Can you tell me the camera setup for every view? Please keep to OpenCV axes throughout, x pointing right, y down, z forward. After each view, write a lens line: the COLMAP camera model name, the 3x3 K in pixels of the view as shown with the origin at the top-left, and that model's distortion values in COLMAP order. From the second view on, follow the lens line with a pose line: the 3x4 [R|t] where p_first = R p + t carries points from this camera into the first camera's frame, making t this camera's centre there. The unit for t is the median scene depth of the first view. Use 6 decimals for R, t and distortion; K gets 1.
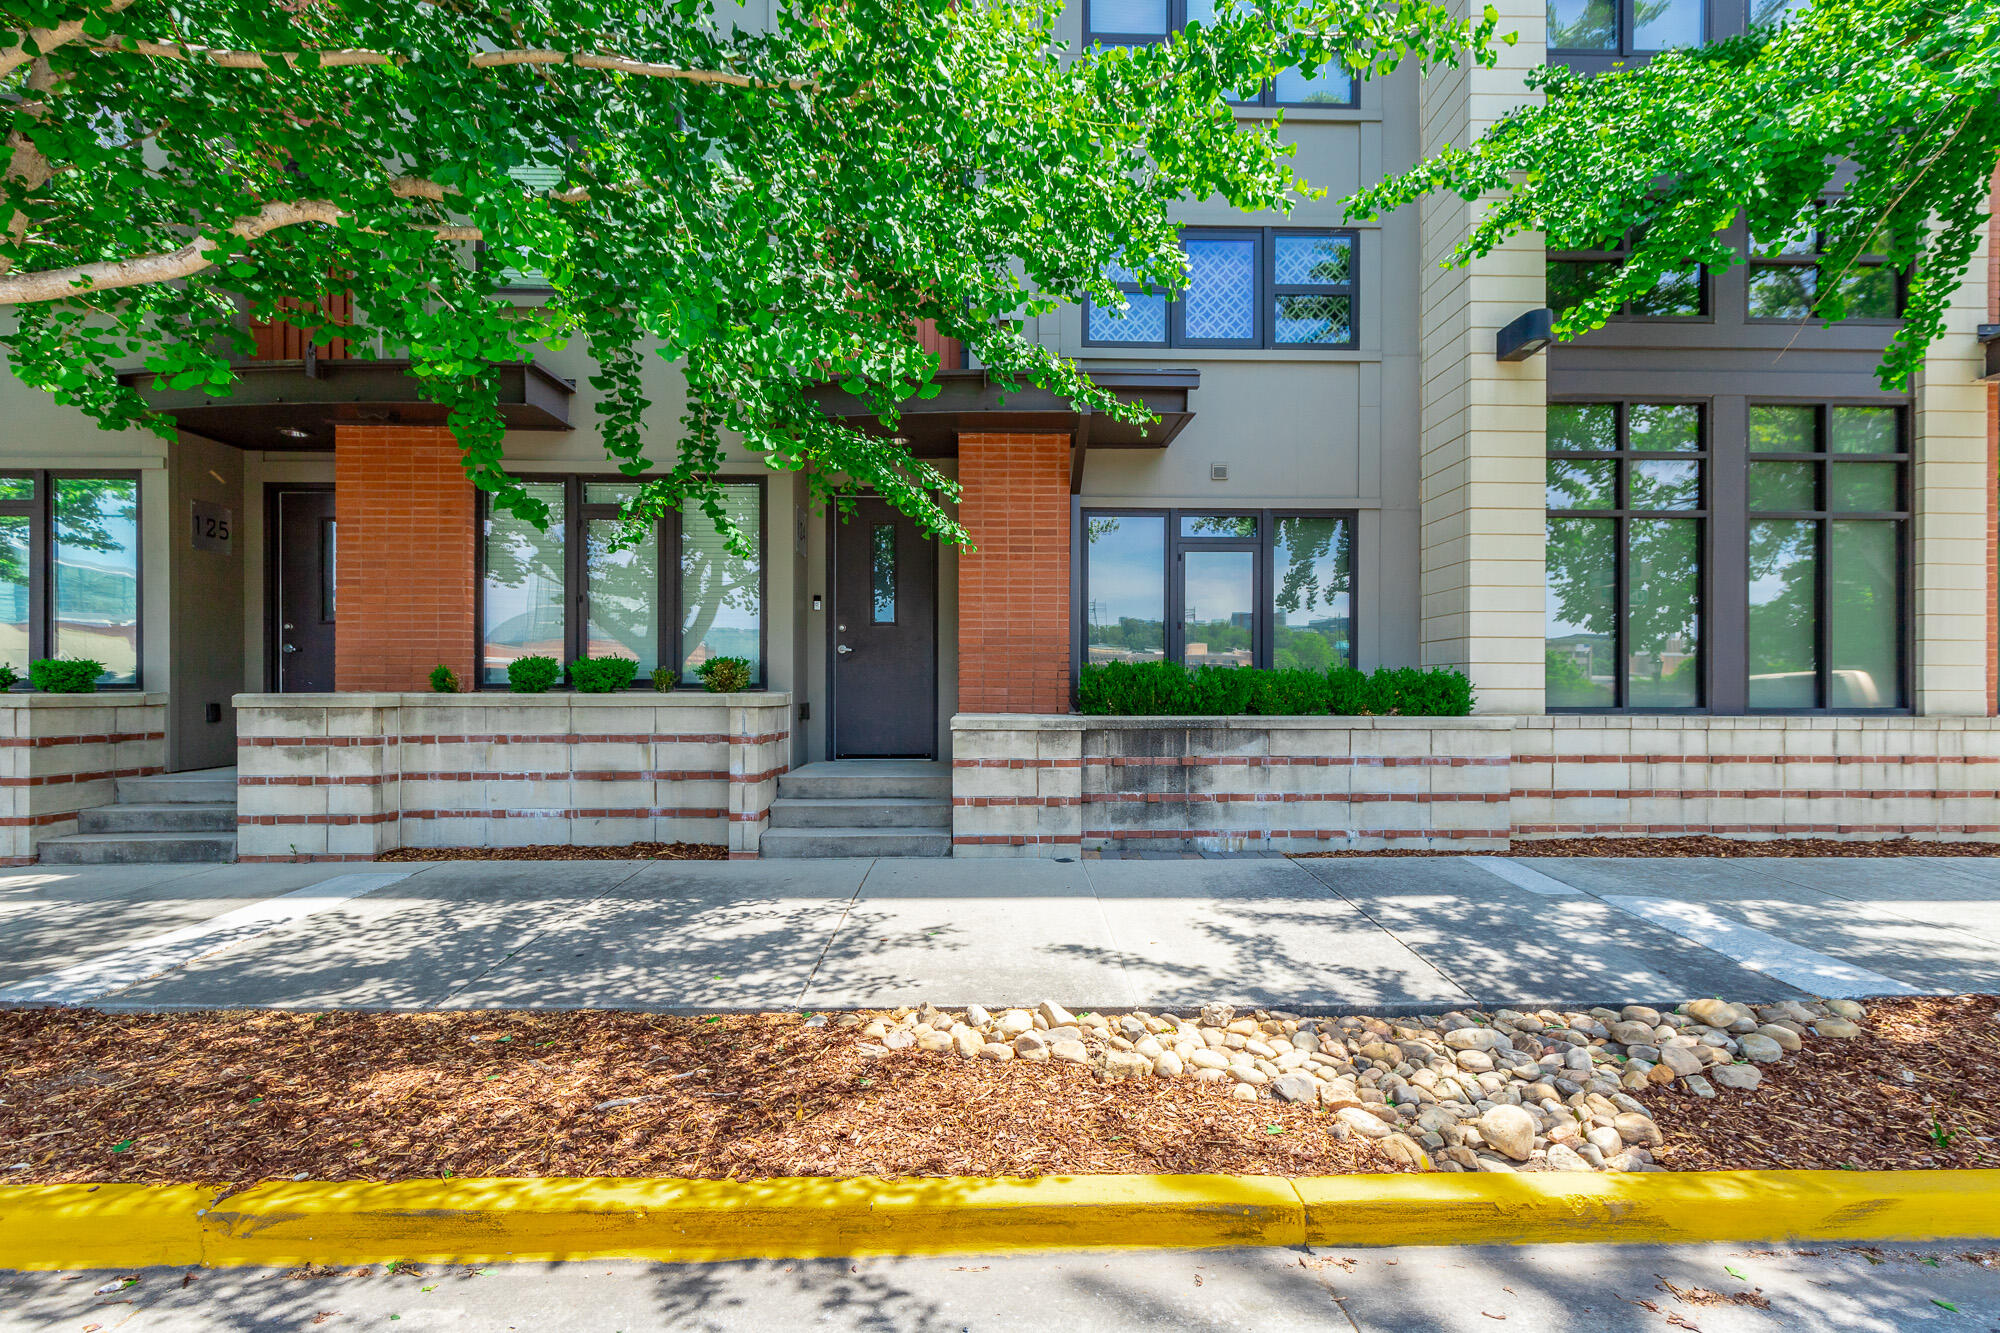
lens RADIAL K [[910.1, 0, 988.5], [0, 910.1, 679.1], [0, 0, 1]] dist [0.014477, -0.000076]
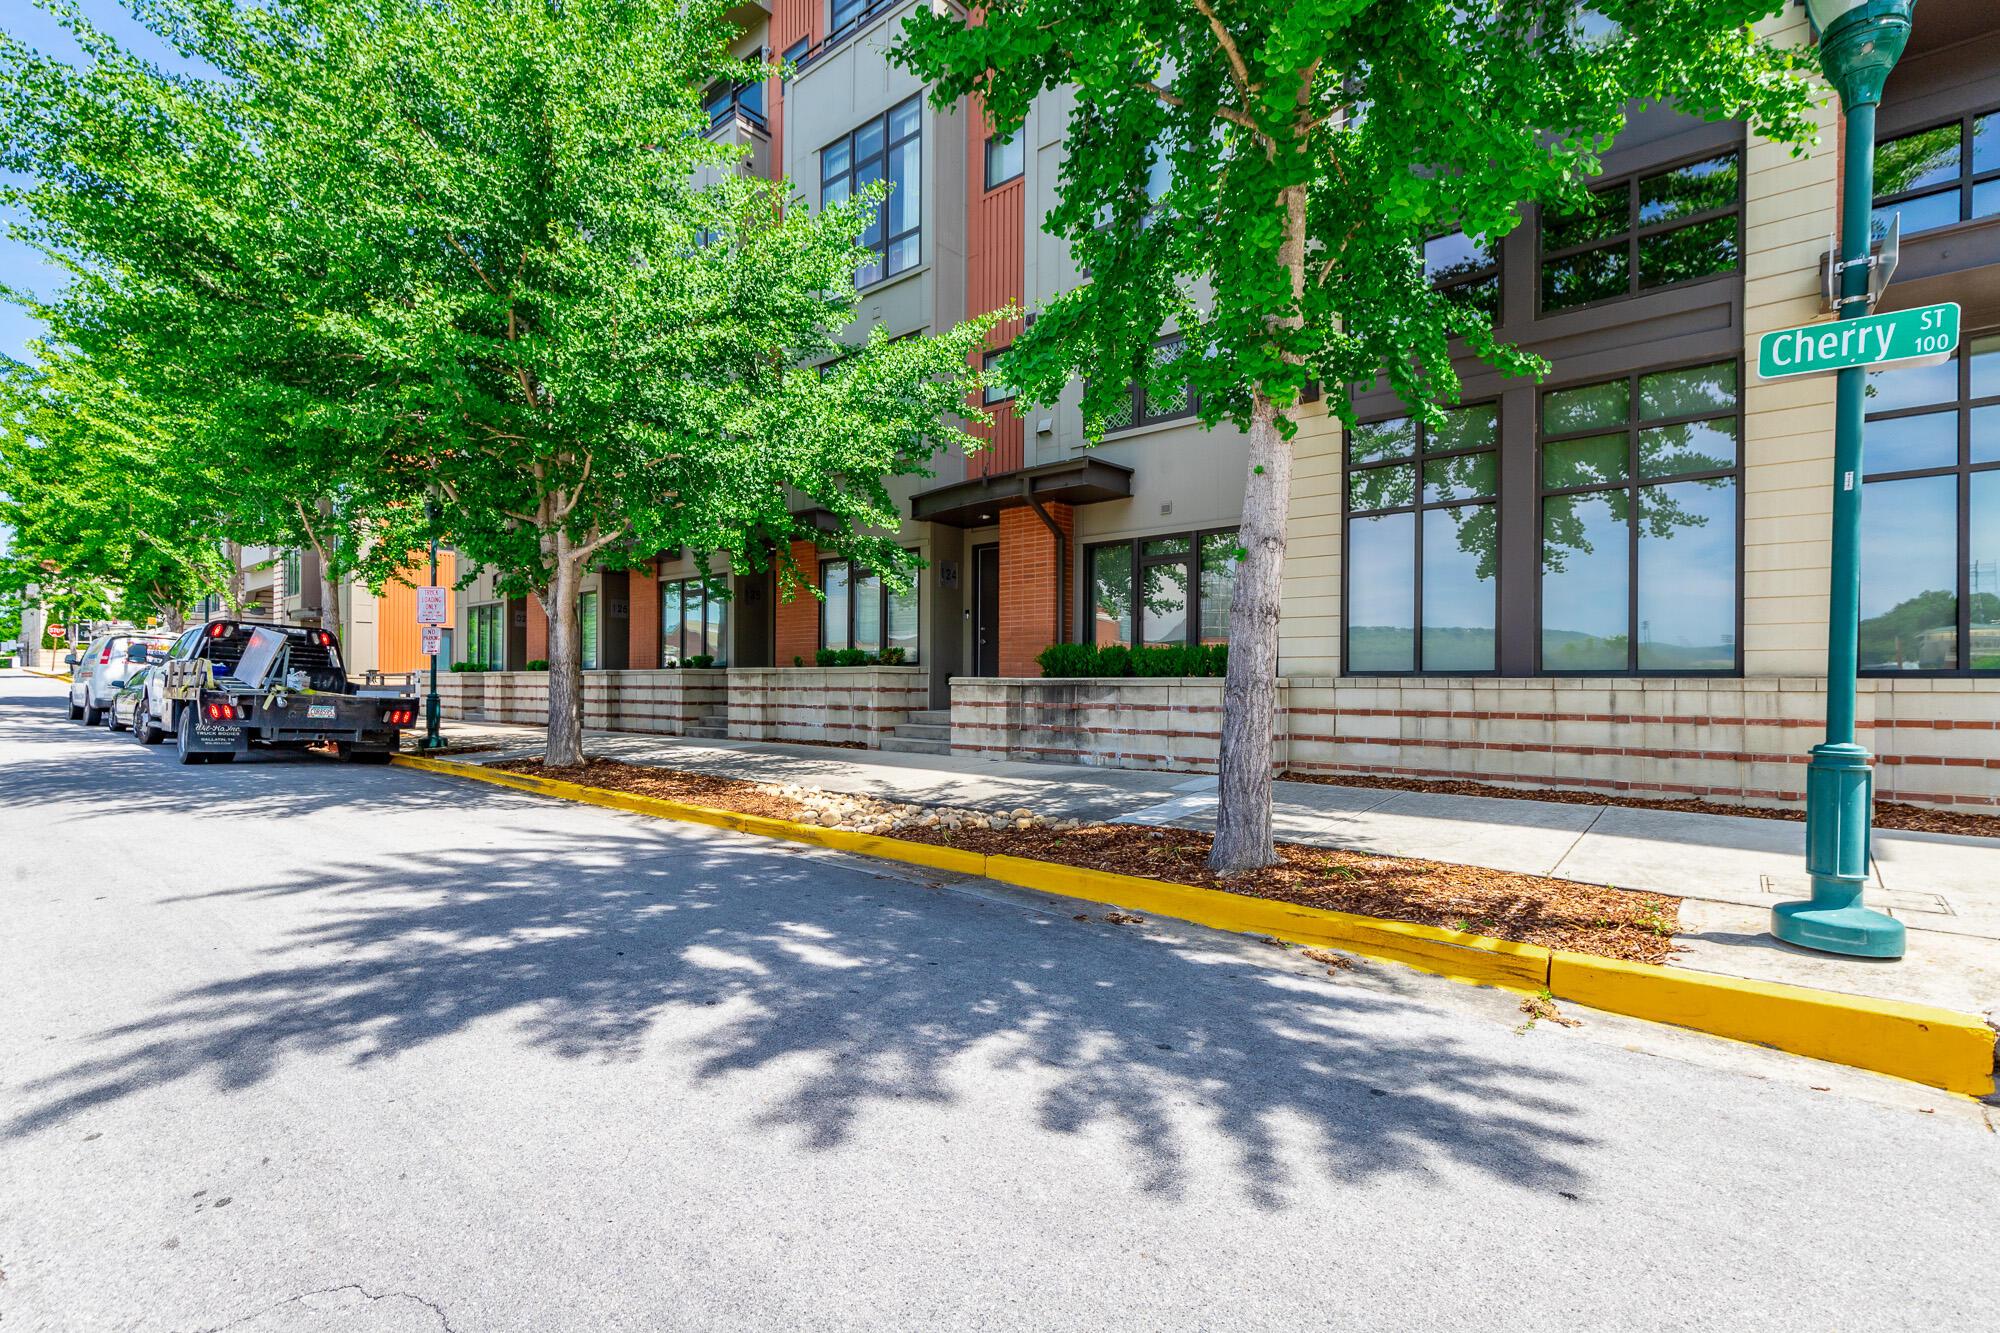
lens RADIAL K [[914.6, 0, 977.1], [0, 914.6, 668.7], [0, 0, 1]] dist [0.010816, -0.000584]
pose [[0.736040, -0.009173, -0.676876, 1.190698], [0.005679, 0.999957, -0.007376, 0.036783], [0.676915, 0.001584, 0.736060, -0.287011]]
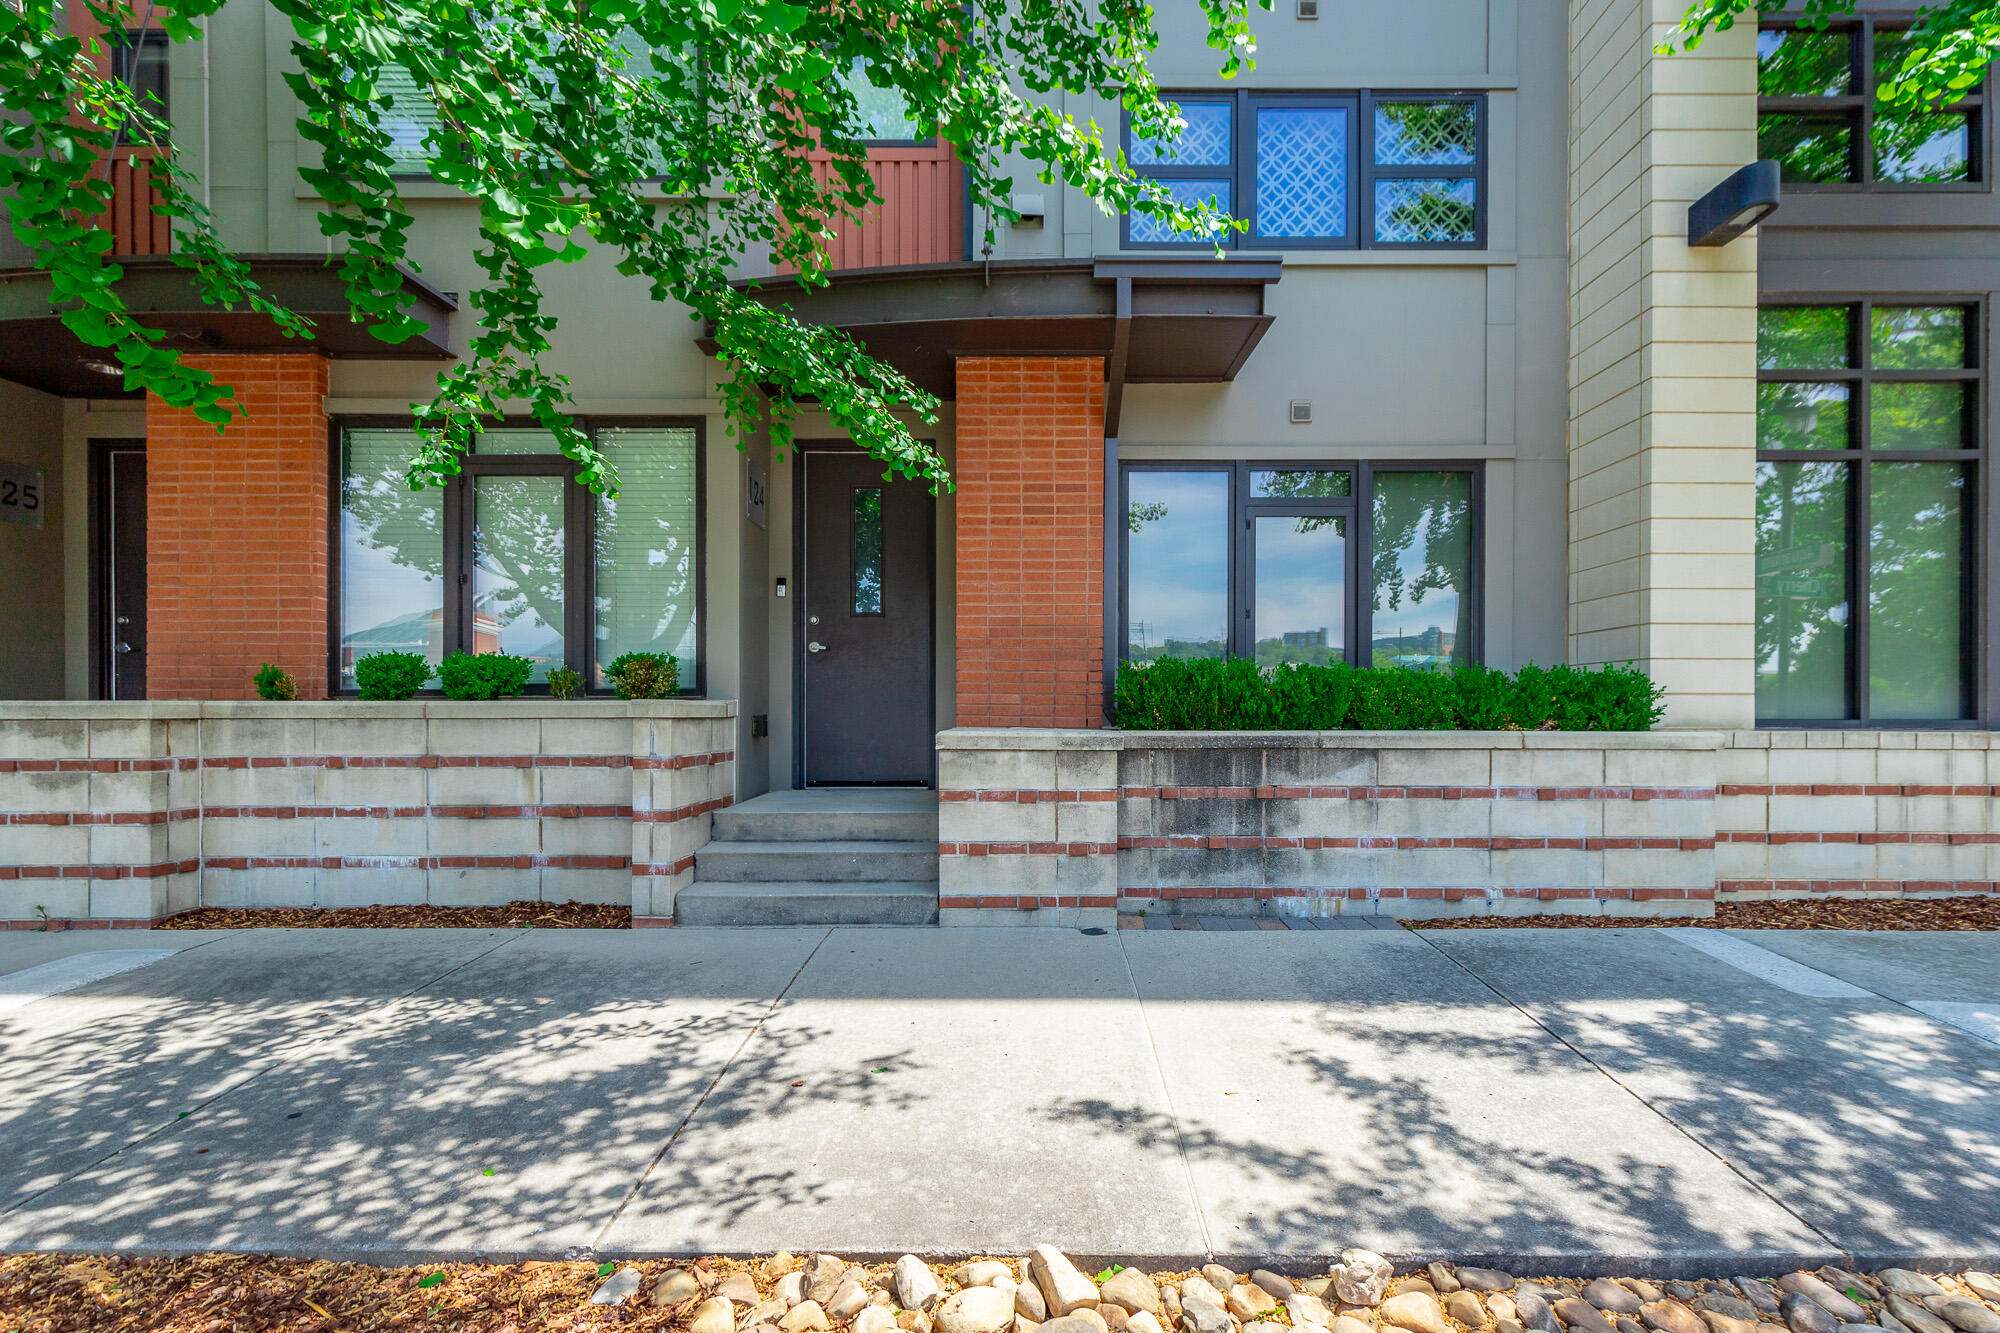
lens RADIAL K [[919.2, 0, 1004.9], [0, 919.2, 706.4], [0, 0, 1]] dist [0.010519, 0.000036]
pose [[0.999574, -0.001342, -0.029167, 0.033559], [0.001595, 0.999961, 0.008660, 0.014657], [0.029154, -0.008703, 0.999537, 0.264836]]
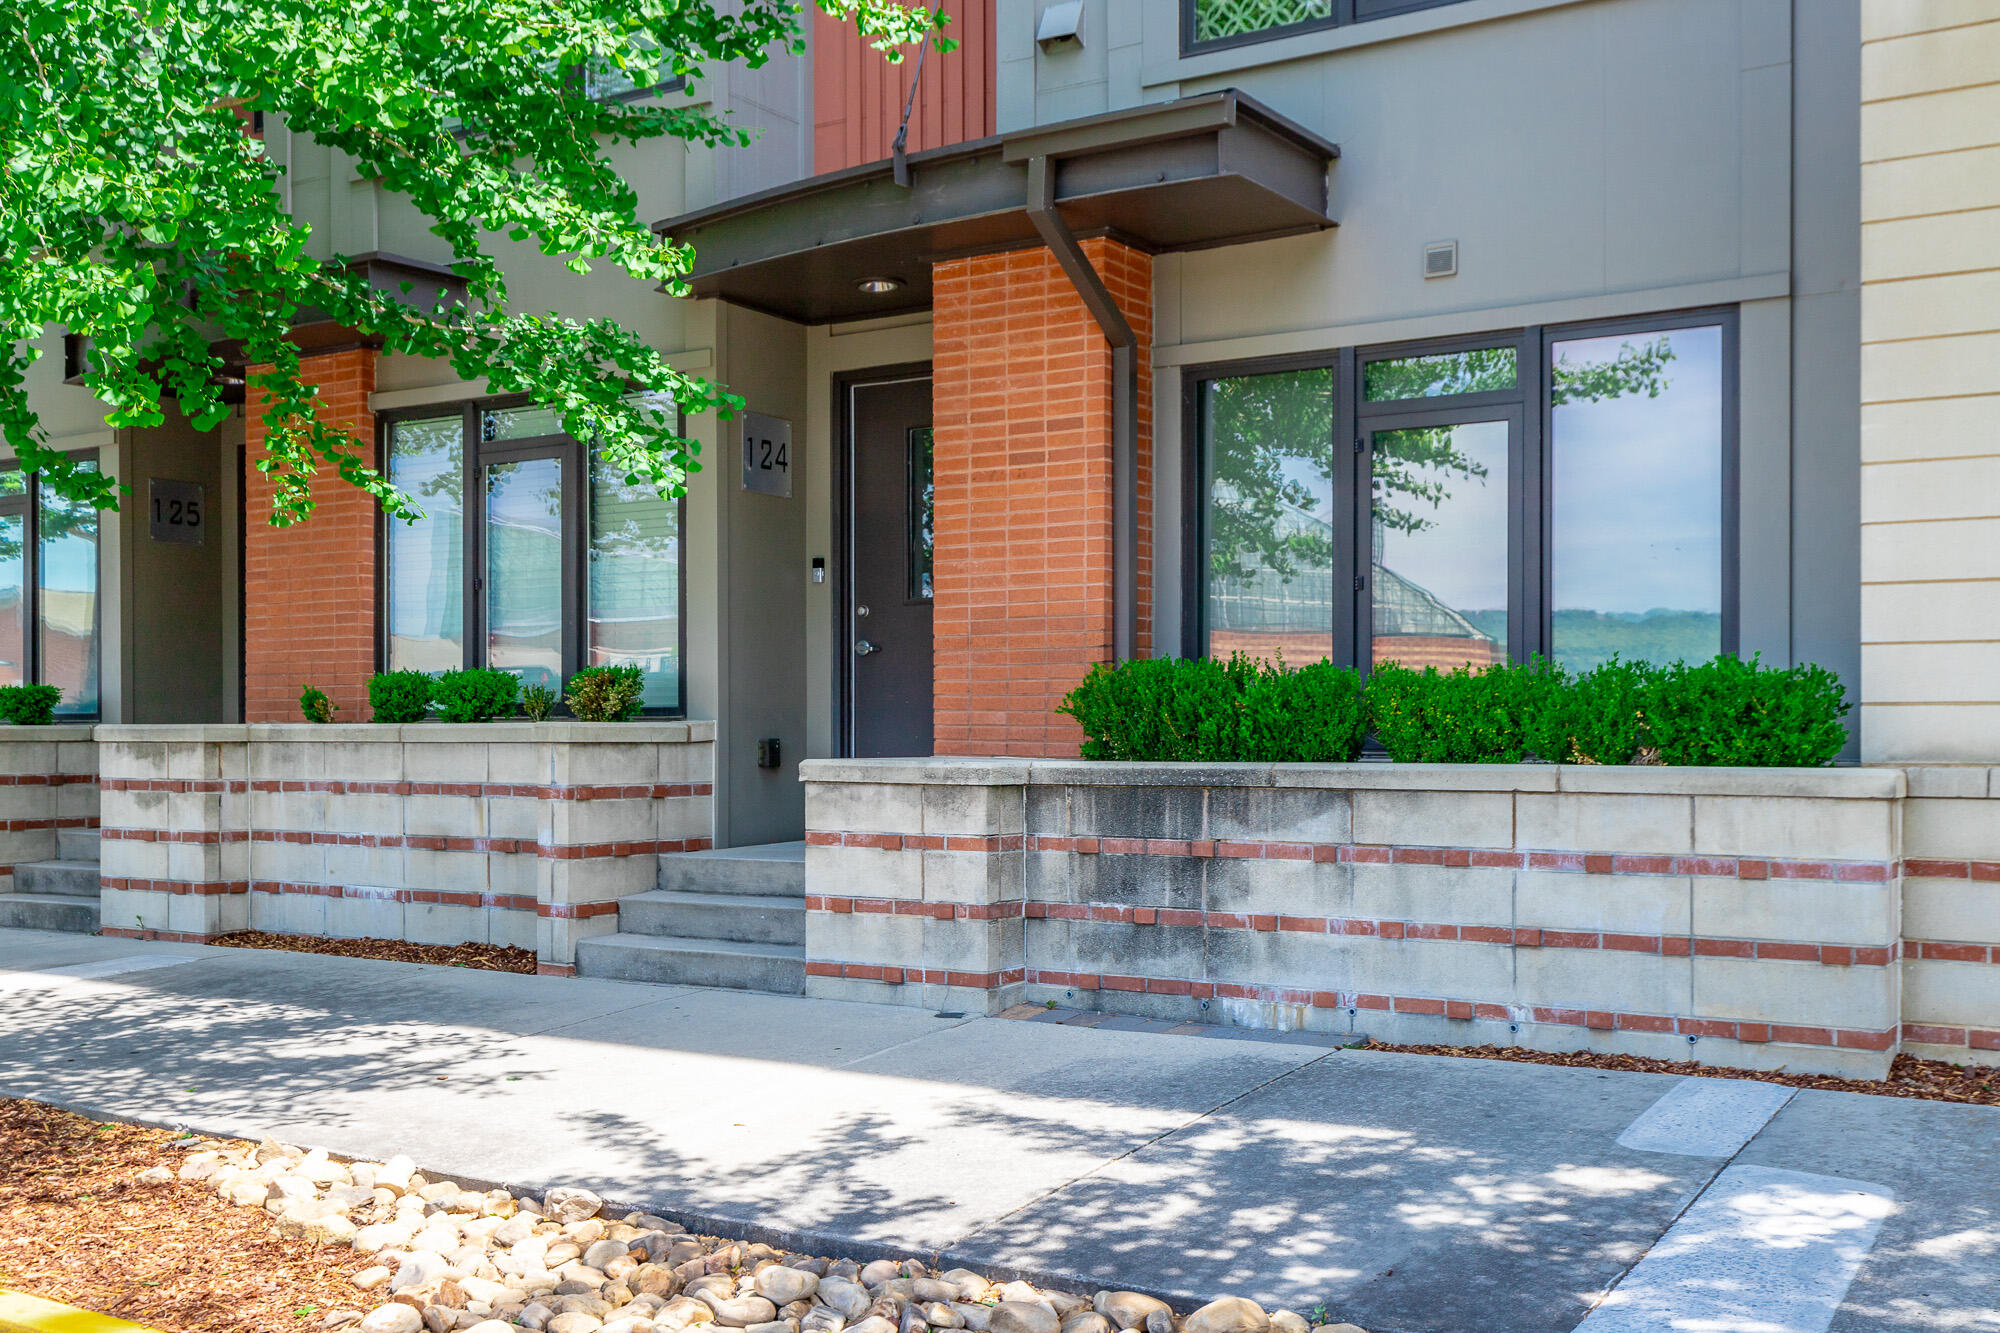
lens RADIAL K [[1980.7, 0, 1009.6], [0, 1980.7, 709.7], [0, 0, 1]] dist [0.003581, 0.017064]
pose [[0.830736, -0.007989, -0.556609, 0.771628], [0.010850, 0.999939, 0.001842, 0.007519], [0.556561, -0.007570, 0.830773, 0.000853]]
